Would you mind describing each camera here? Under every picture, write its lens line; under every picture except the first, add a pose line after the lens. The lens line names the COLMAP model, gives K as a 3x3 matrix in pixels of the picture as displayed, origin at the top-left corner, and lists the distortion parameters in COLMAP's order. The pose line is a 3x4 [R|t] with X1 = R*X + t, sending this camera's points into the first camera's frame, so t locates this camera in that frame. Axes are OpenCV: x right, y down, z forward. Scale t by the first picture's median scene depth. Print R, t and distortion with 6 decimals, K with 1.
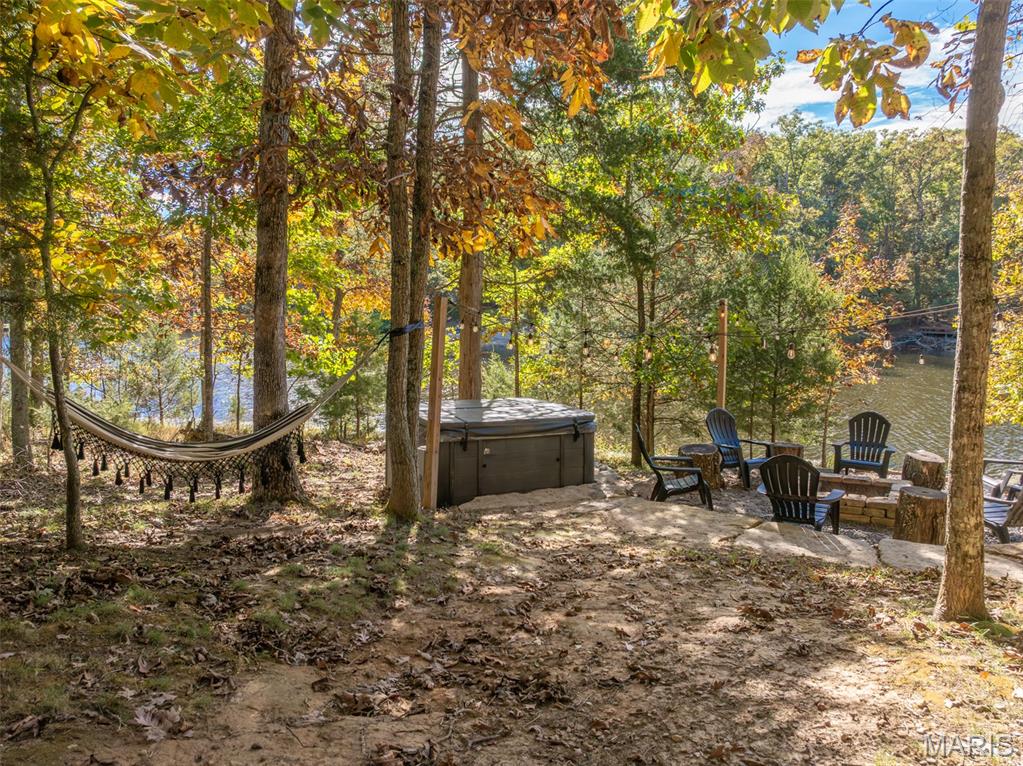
lens RADIAL K [[731.5, 0, 512.3], [0, 731.5, 376.8], [0, 0, 1]] dist [-0.044348, 0.025971]
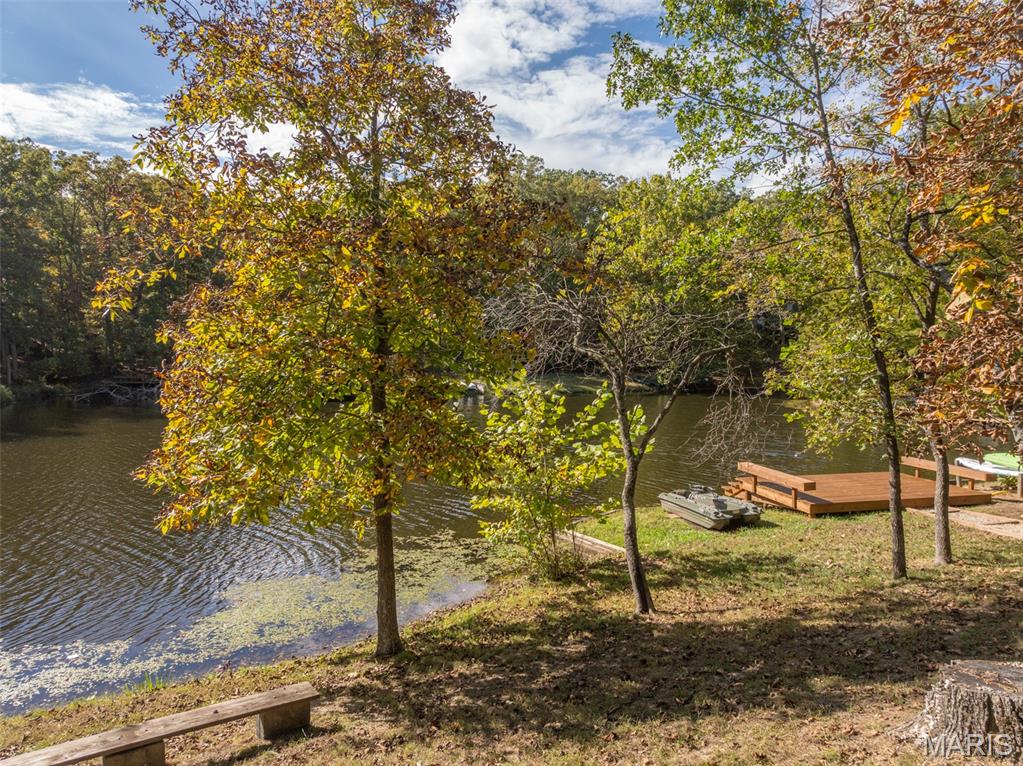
lens RADIAL K [[731.5, 0, 515.7], [0, 731.5, 379.0], [0, 0, 1]] dist [-0.044348, 0.025971]
pose [[0.535311, -0.024425, 0.844302, 0.647450], [0.087636, 0.995793, -0.026756, 0.007794], [-0.840096, 0.088314, 0.535200, 0.938641]]
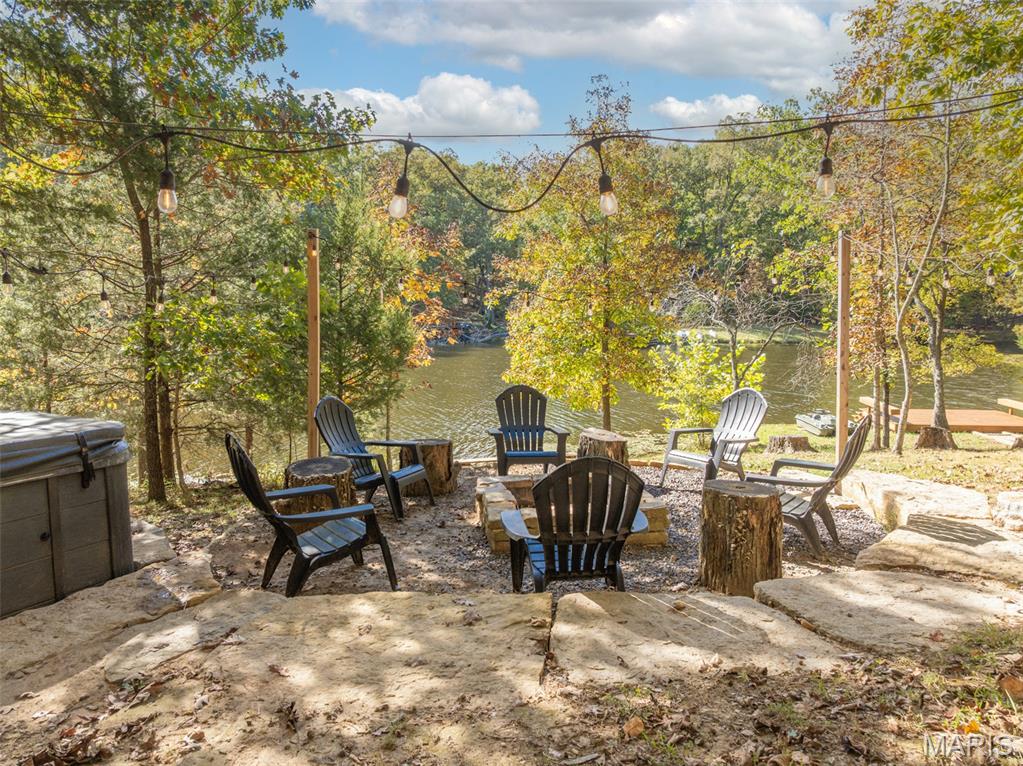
lens RADIAL K [[731.5, 0, 510.8], [0, 731.5, 376.0], [0, 0, 1]] dist [-0.044348, 0.025971]
pose [[0.773434, -0.060861, 0.630949, 0.008840], [0.063999, 0.997791, 0.017795, 0.019332], [-0.630638, 0.026617, 0.775621, 0.330011]]
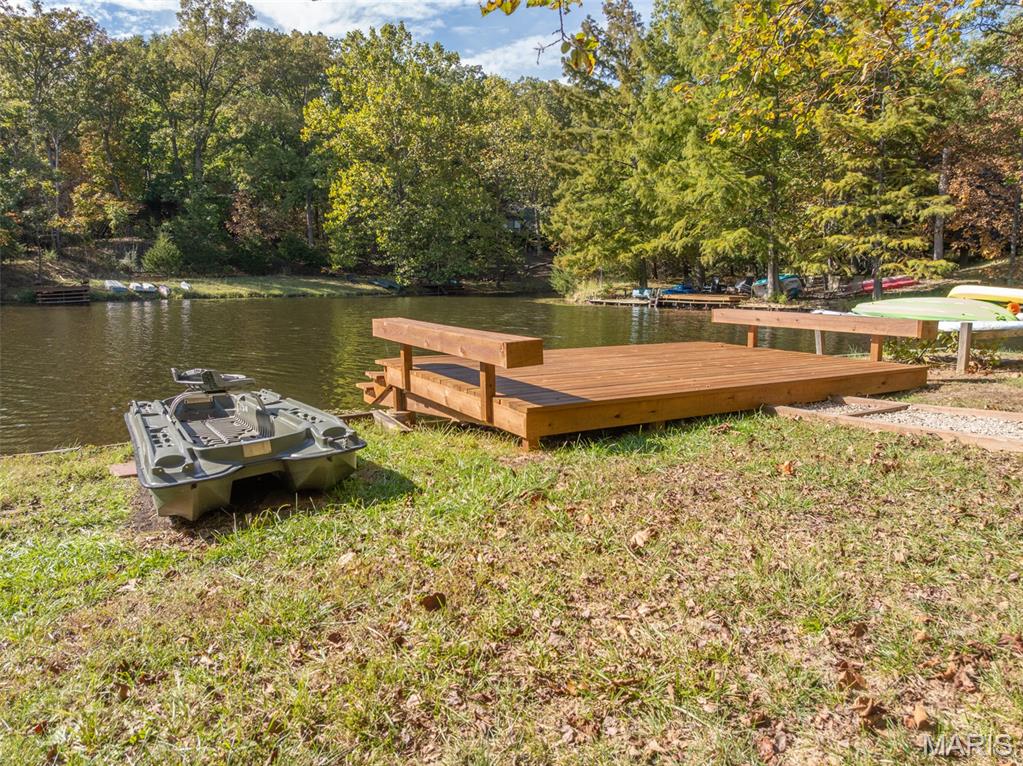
lens RADIAL K [[731.5, 0, 512.2], [0, 731.5, 381.3], [0, 0, 1]] dist [-0.044348, 0.025971]
pose [[0.253847, -0.131932, 0.958204, 1.699817], [0.101744, 0.988800, 0.109191, 0.194405], [-0.961878, 0.069774, 0.264427, 1.120976]]
